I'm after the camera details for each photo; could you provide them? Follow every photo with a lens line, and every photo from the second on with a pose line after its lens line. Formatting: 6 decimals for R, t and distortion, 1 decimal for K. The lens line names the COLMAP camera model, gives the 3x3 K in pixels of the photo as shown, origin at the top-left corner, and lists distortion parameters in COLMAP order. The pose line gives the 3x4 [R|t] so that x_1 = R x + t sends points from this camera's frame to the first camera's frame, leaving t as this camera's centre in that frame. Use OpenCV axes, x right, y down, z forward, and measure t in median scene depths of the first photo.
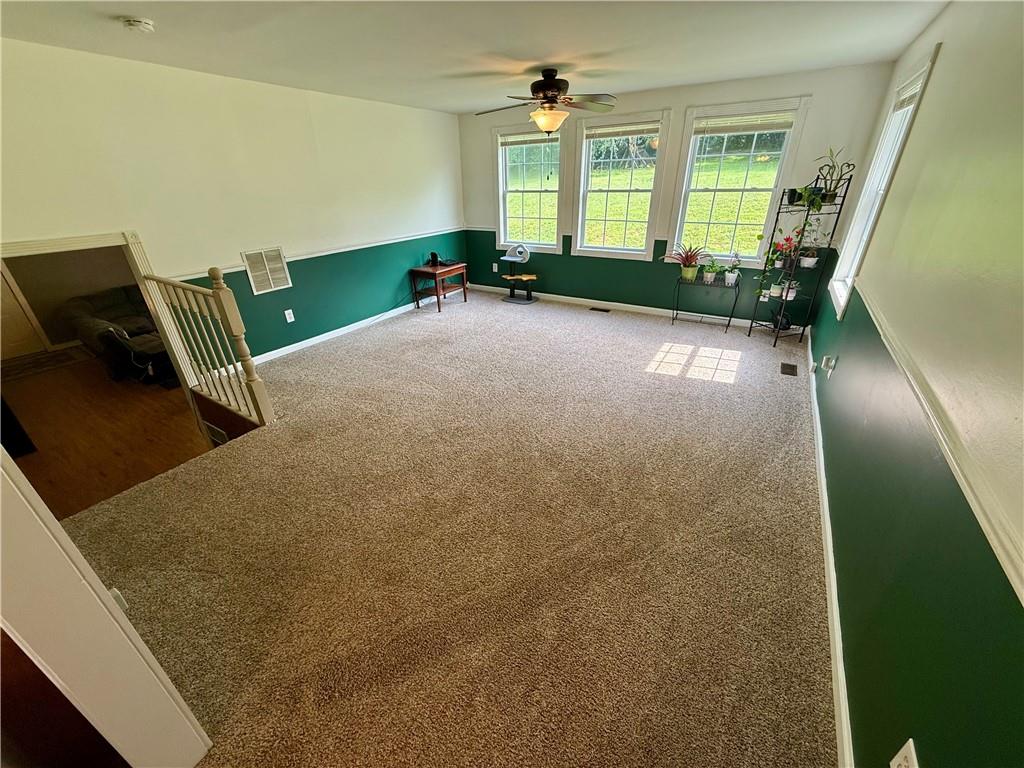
lens RADIAL K [[408.6, 0, 509.6], [0, 408.6, 383.3], [0, 0, 1]] dist [-0.000996, 0.000792]
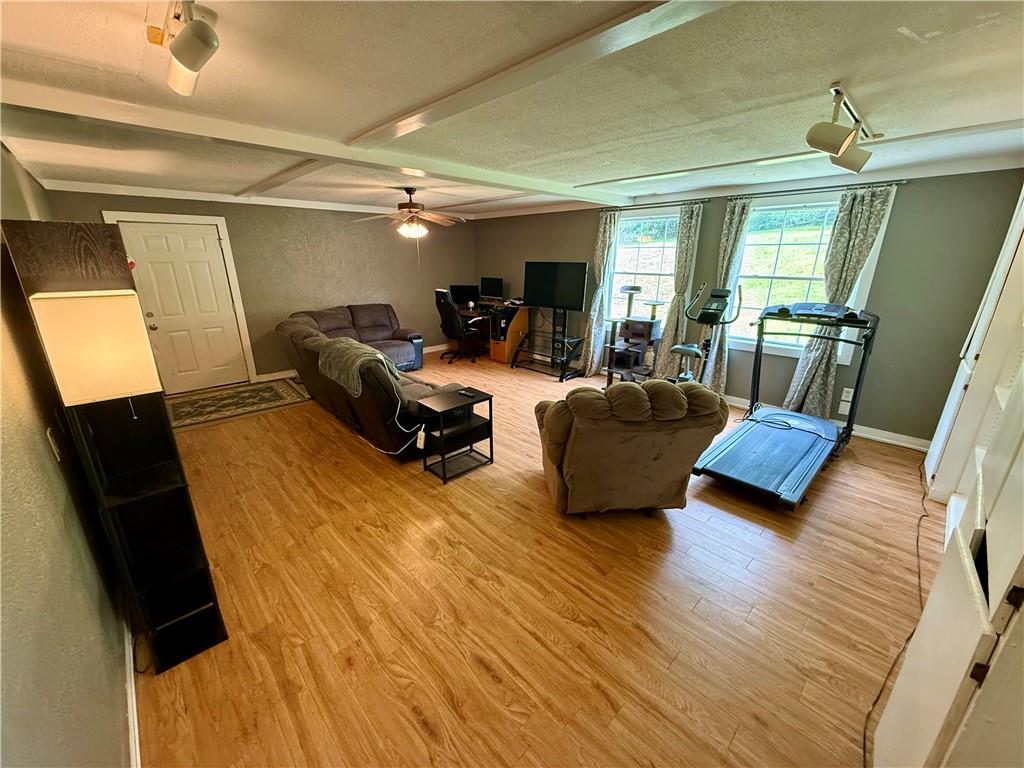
lens RADIAL K [[408.6, 0, 507.4], [0, 408.6, 385.4], [0, 0, 1]] dist [-0.000996, 0.000792]
pose [[0.966349, 0.099457, -0.237229, -0.543480], [-0.135784, 0.980503, -0.142042, -0.034166], [0.218476, 0.169474, 0.961013, 0.422919]]
